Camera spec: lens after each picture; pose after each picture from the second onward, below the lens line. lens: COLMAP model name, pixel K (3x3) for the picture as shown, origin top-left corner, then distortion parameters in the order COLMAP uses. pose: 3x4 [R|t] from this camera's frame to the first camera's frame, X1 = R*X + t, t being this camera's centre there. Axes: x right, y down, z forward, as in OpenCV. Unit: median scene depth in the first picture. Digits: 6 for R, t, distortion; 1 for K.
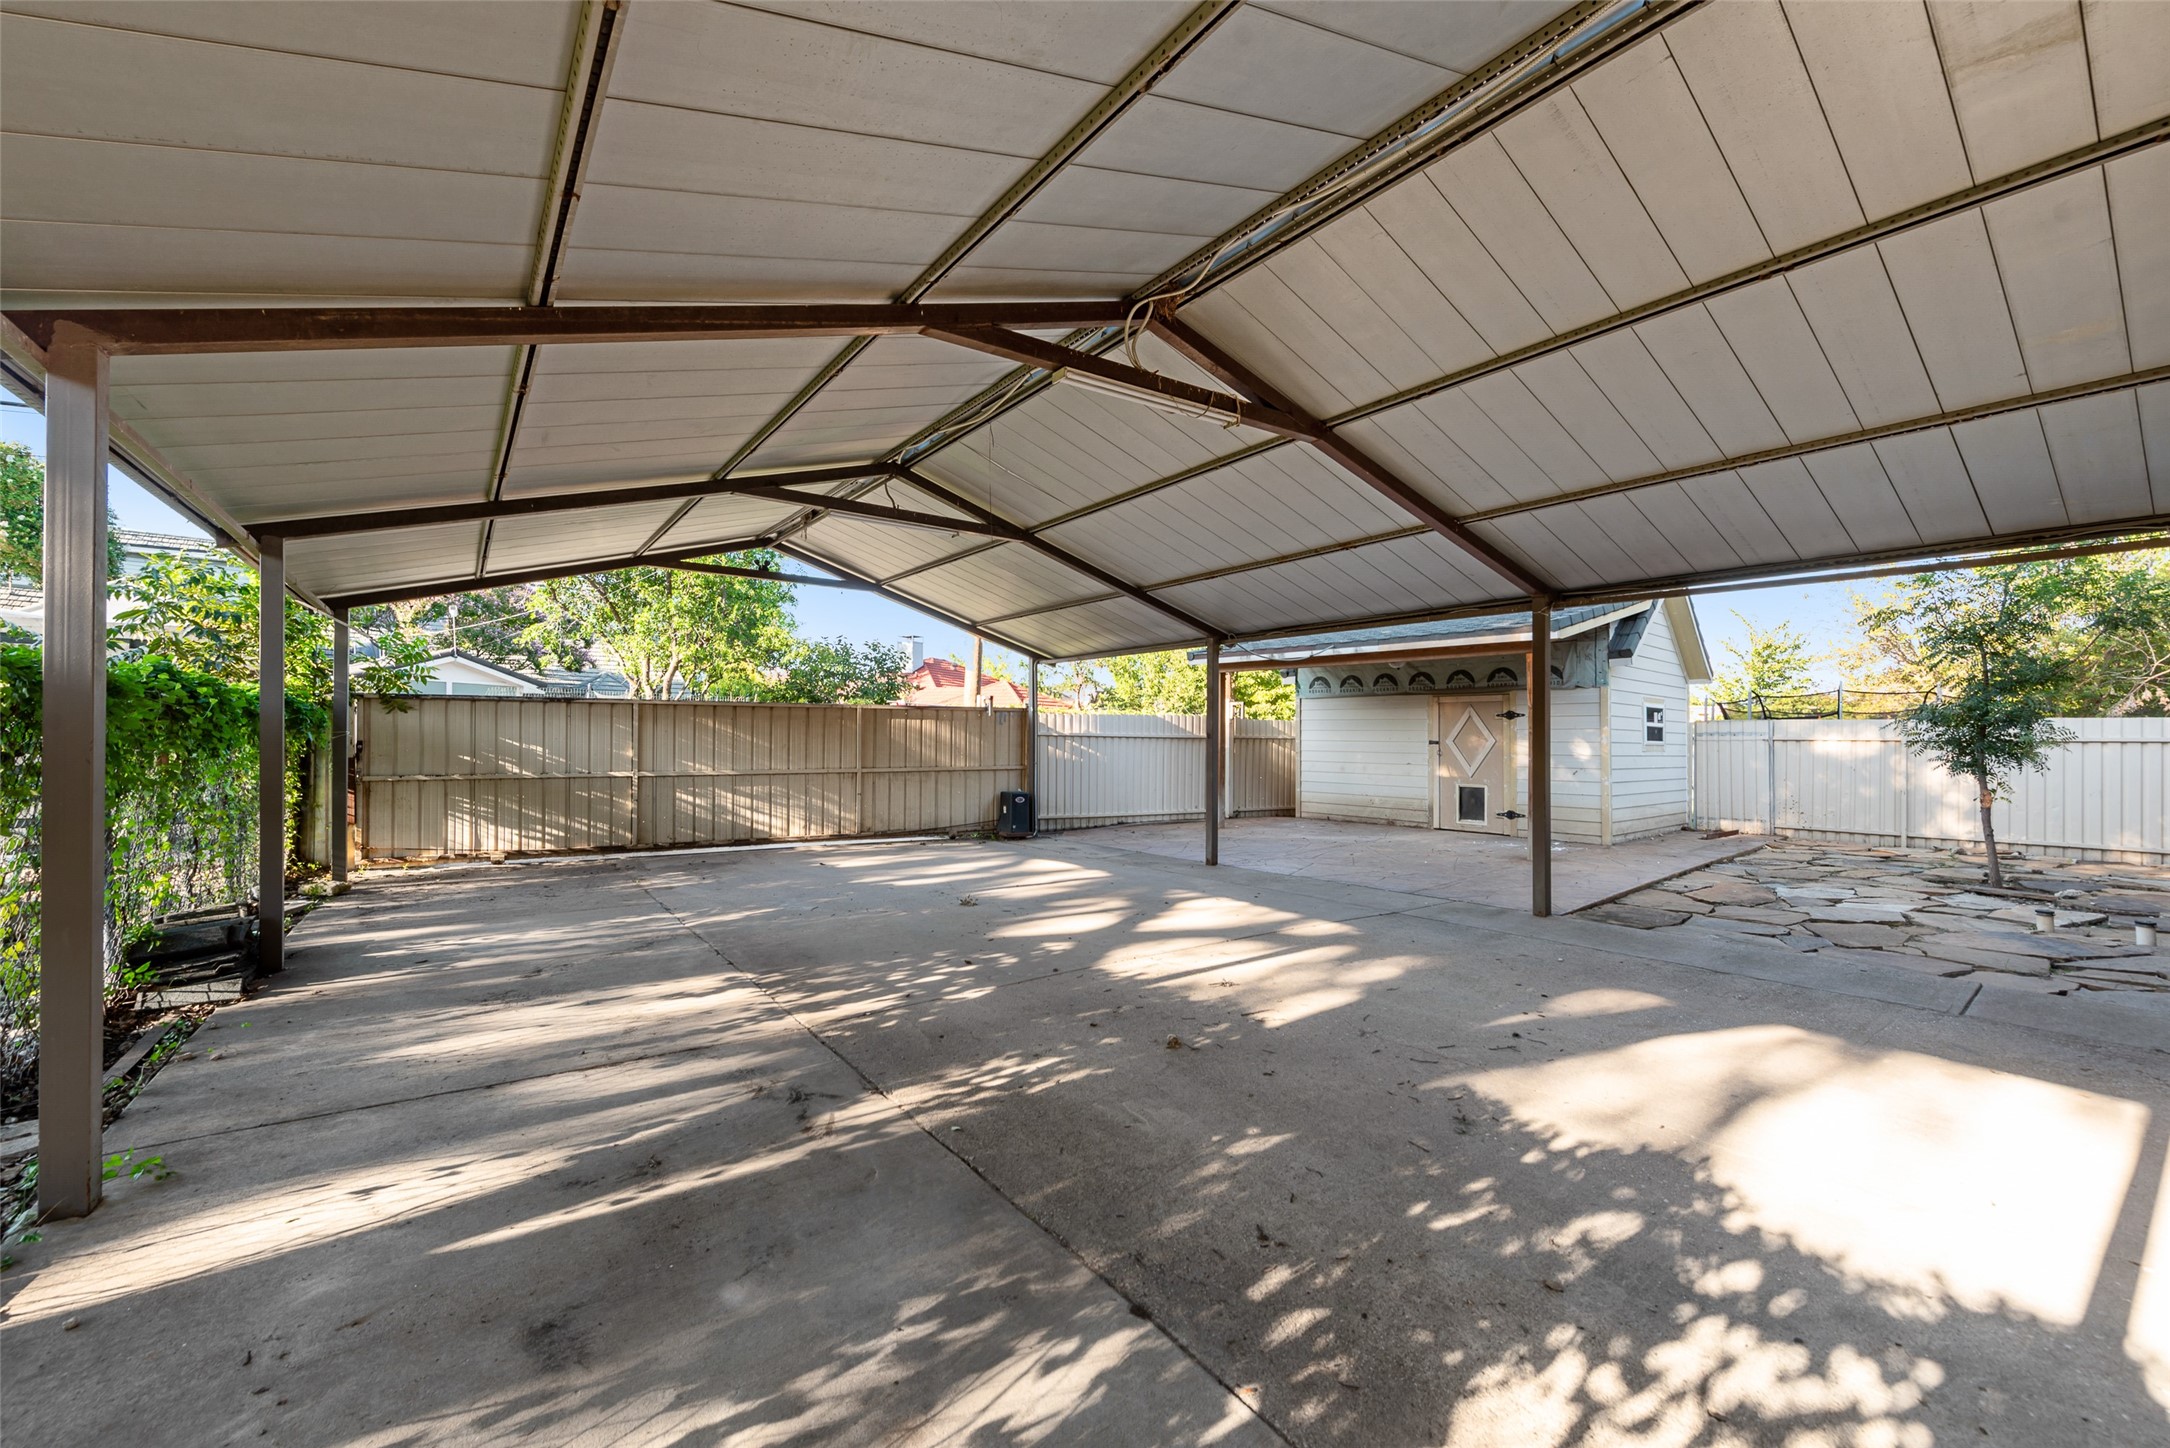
lens RADIAL K [[850.1, 0, 1058.3], [0, 850.1, 718.2], [0, 0, 1]] dist [0.008977, -0.002485]
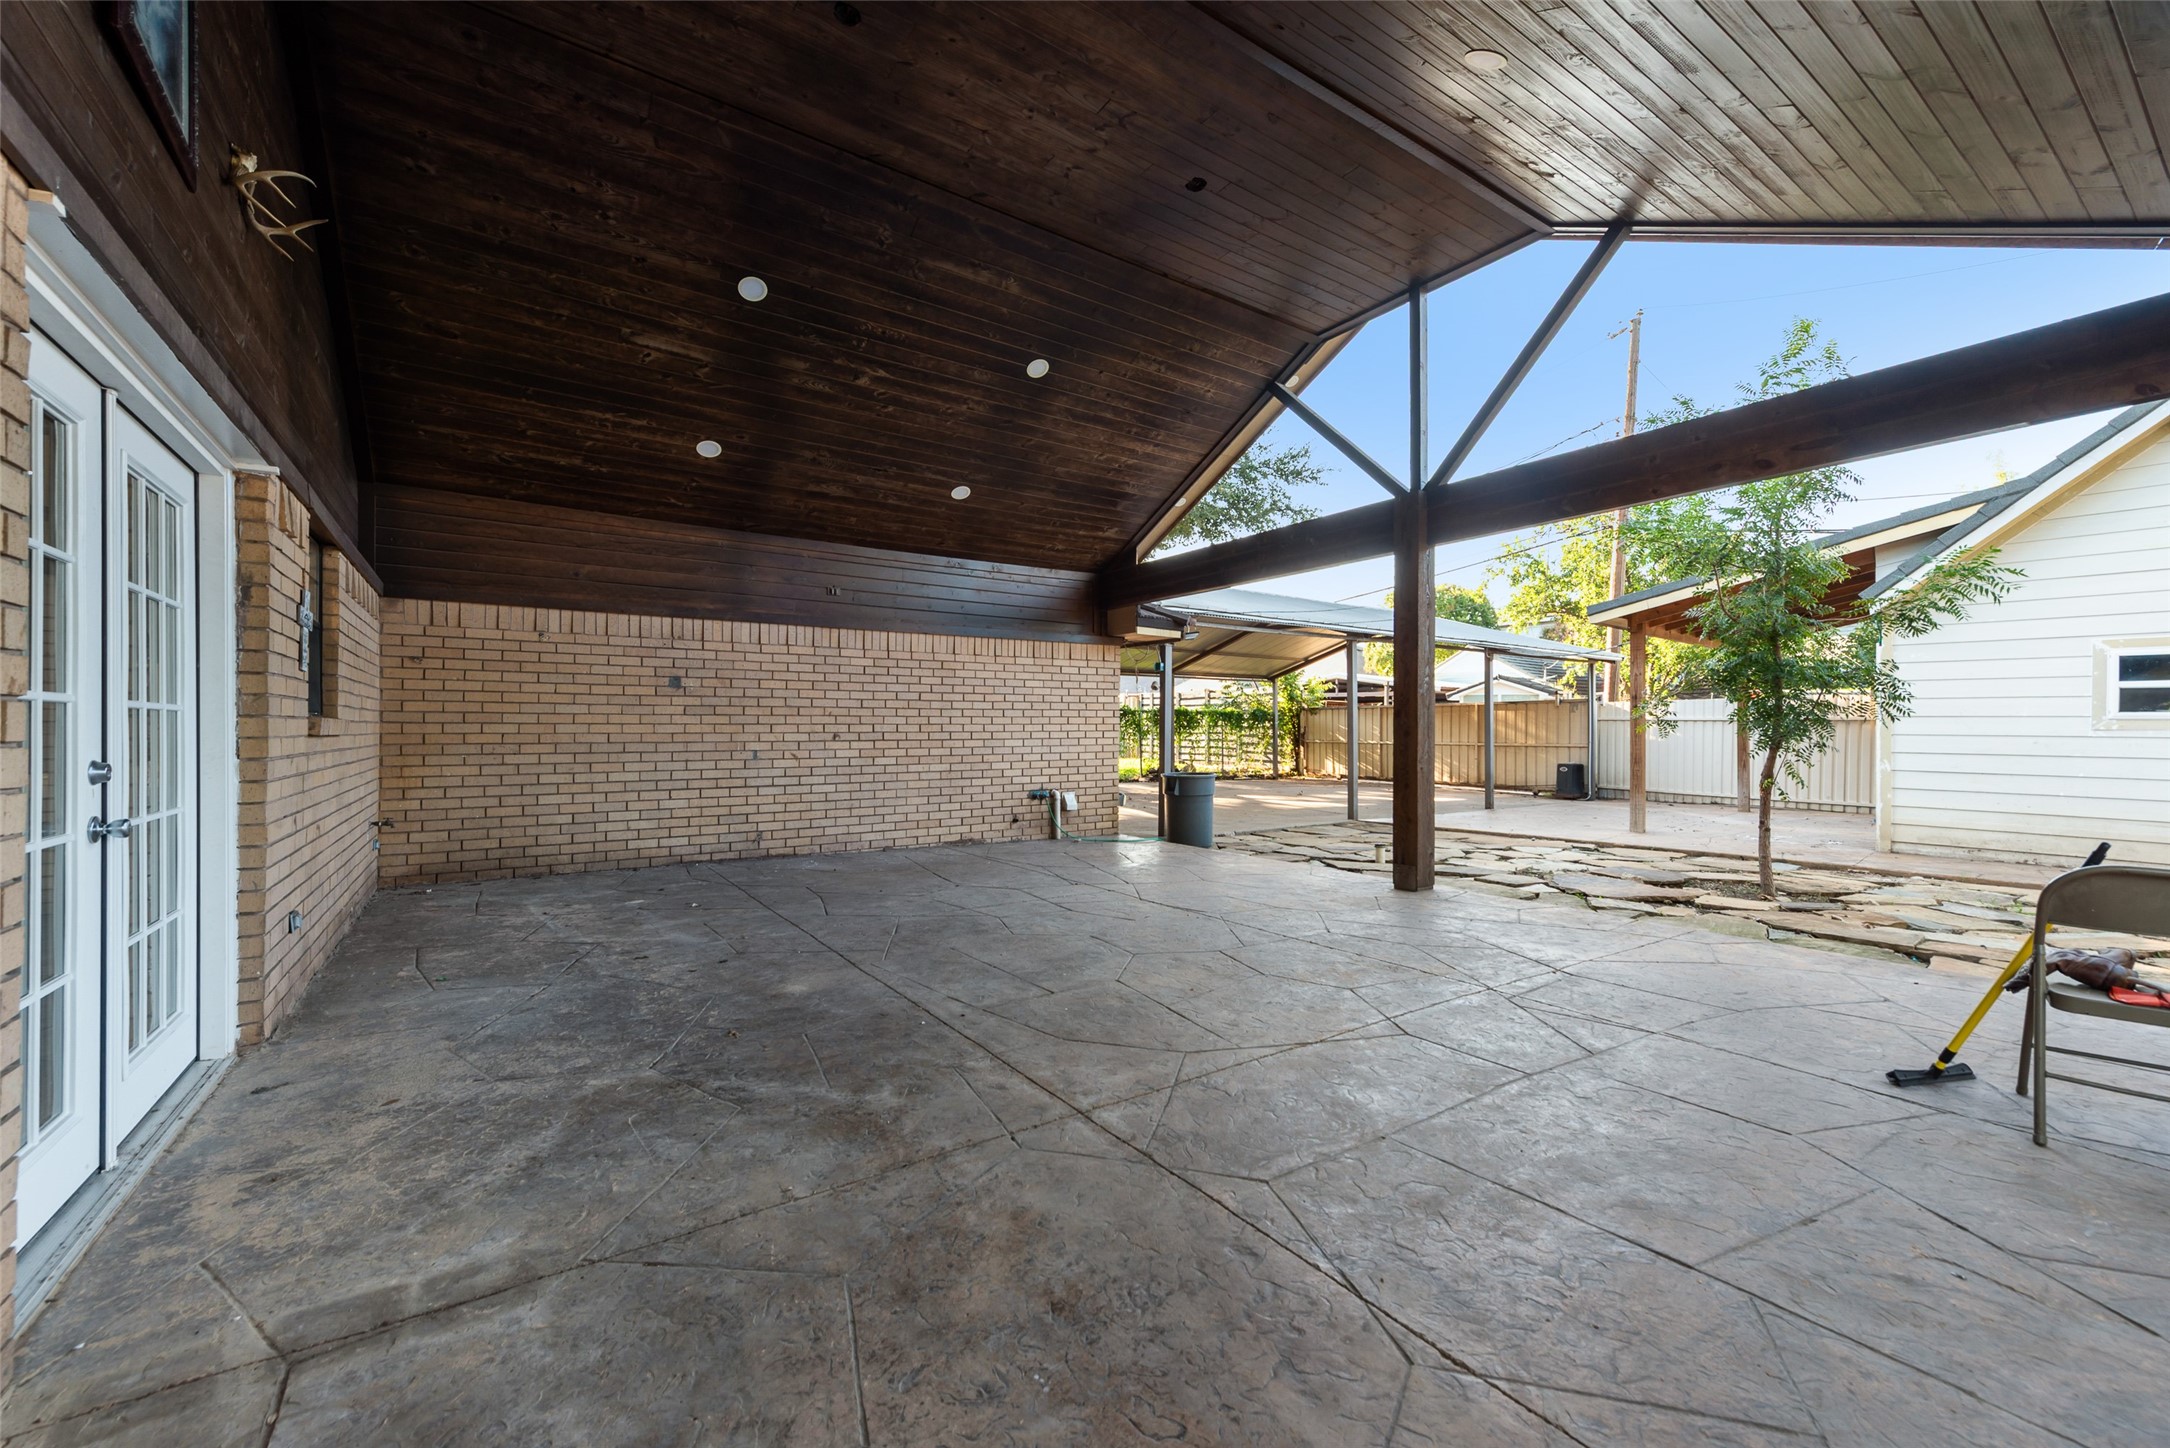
lens RADIAL K [[850.1, 0, 1081.3], [0, 850.1, 738.4], [0, 0, 1]] dist [0.008977, -0.002485]
pose [[-0.020399, -0.007147, -0.999766, 2.683466], [0.001666, 0.999973, -0.007183, 0.116798], [0.999791, -0.001812, -0.020387, 0.558791]]
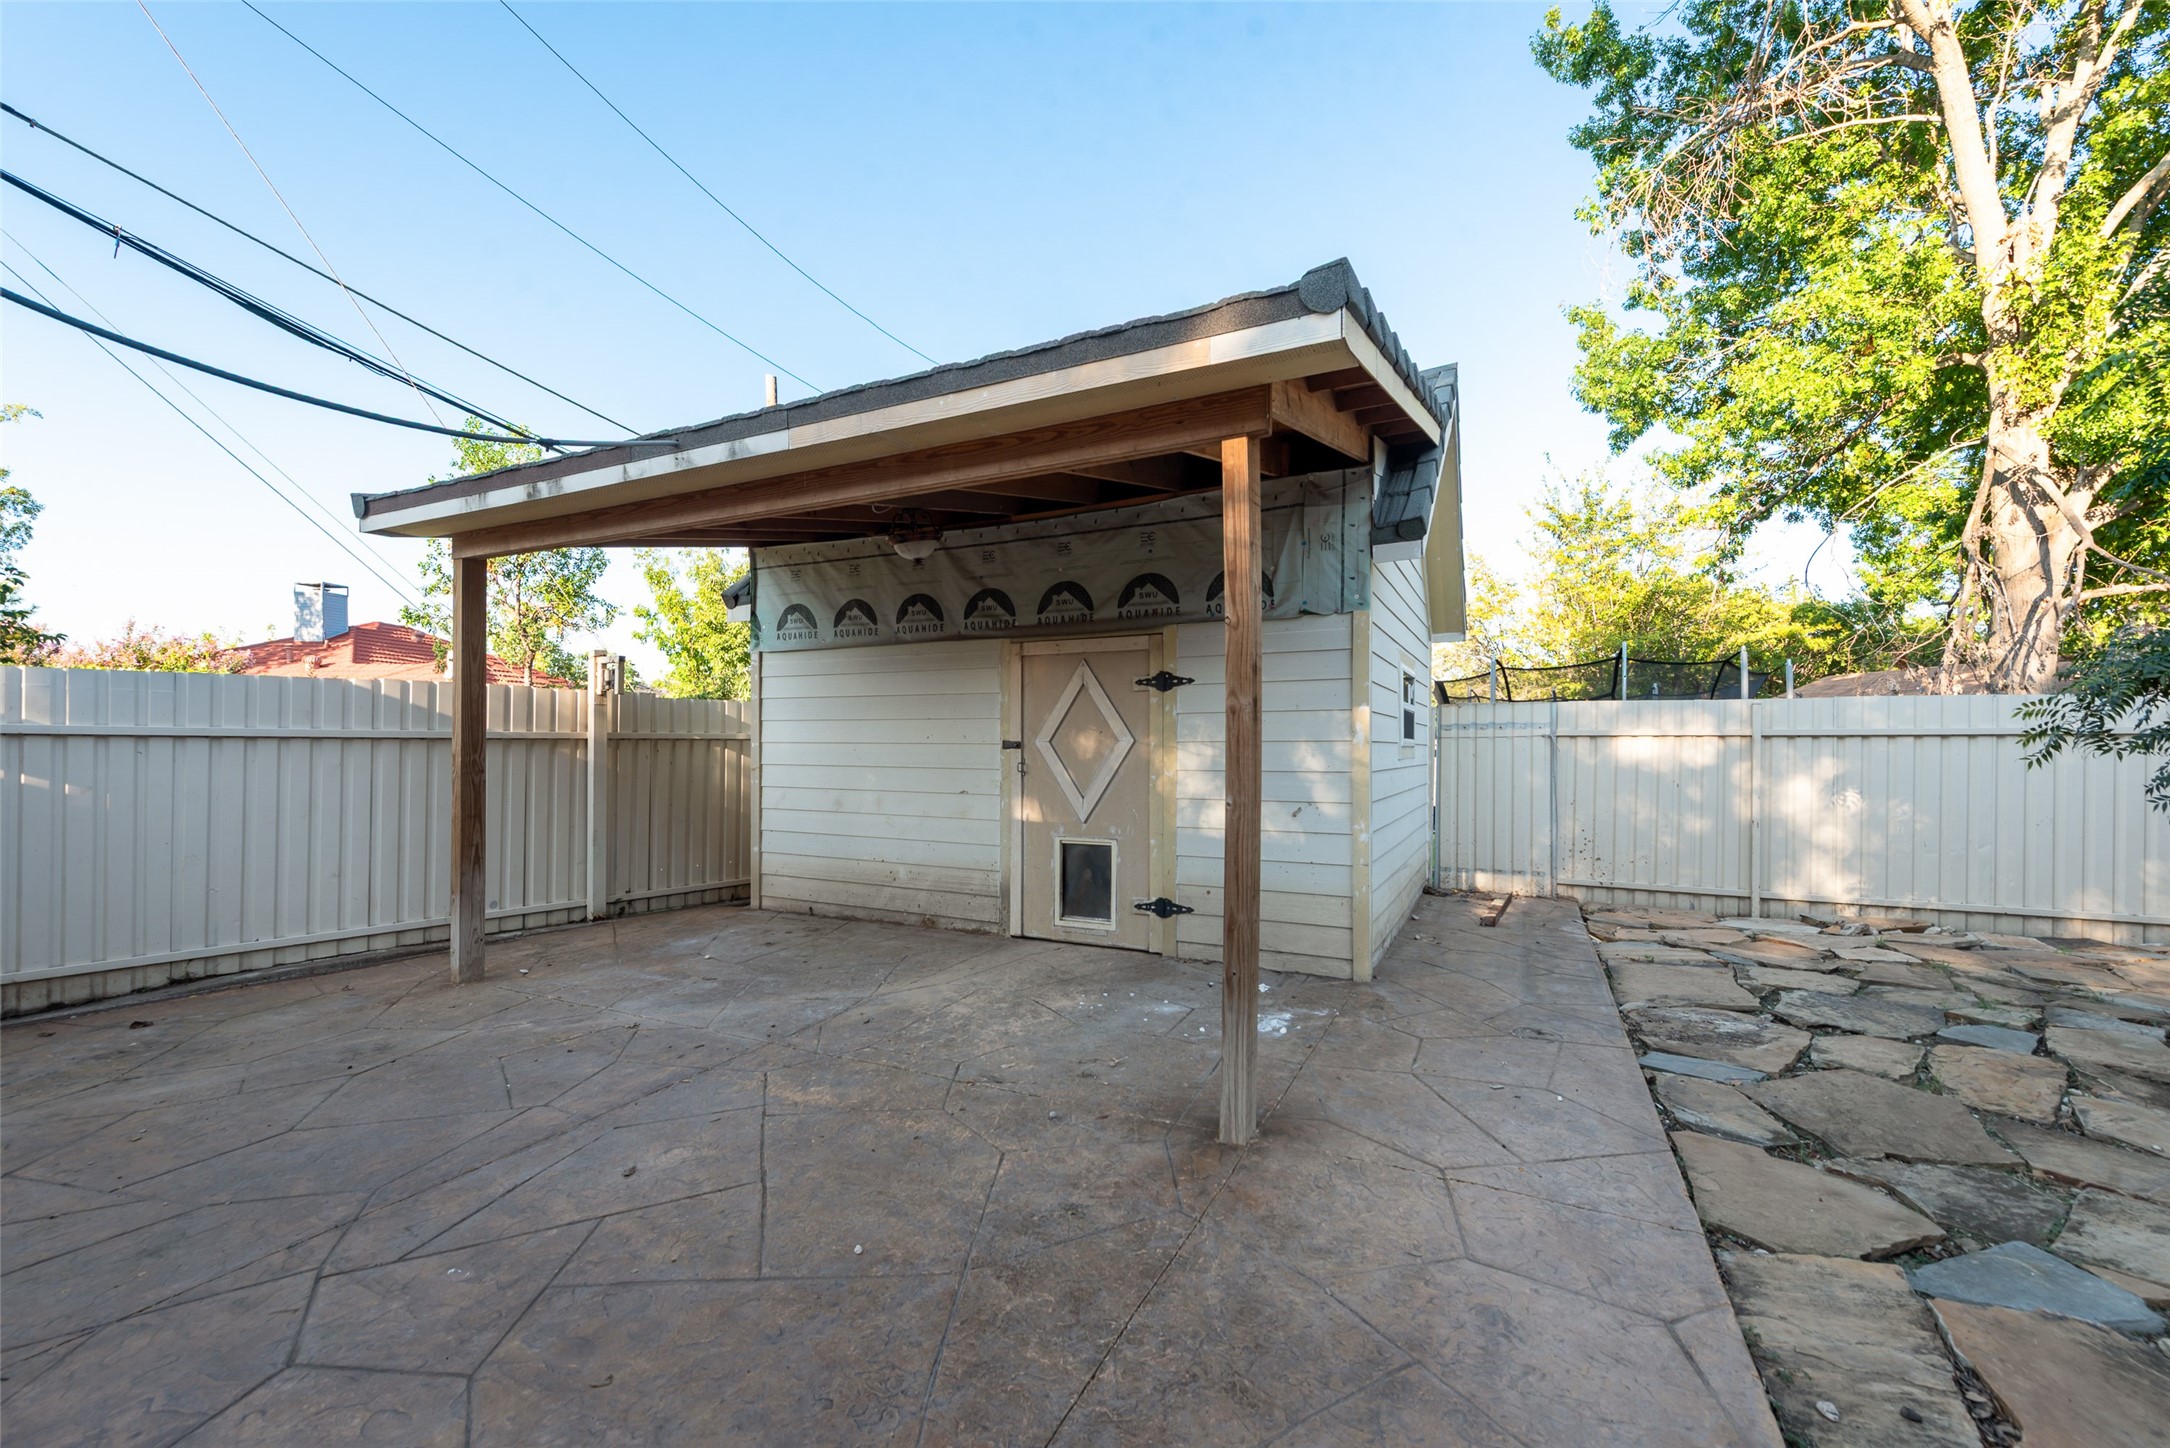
lens RADIAL K [[850.1, 0, 1077.5], [0, 850.1, 736.6], [0, 0, 1]] dist [0.008977, -0.002485]
pose [[0.918731, -0.004546, 0.394857, 0.635267], [-0.004930, 0.999724, 0.022980, 0.029156], [-0.394852, -0.023059, 0.918455, 1.234517]]
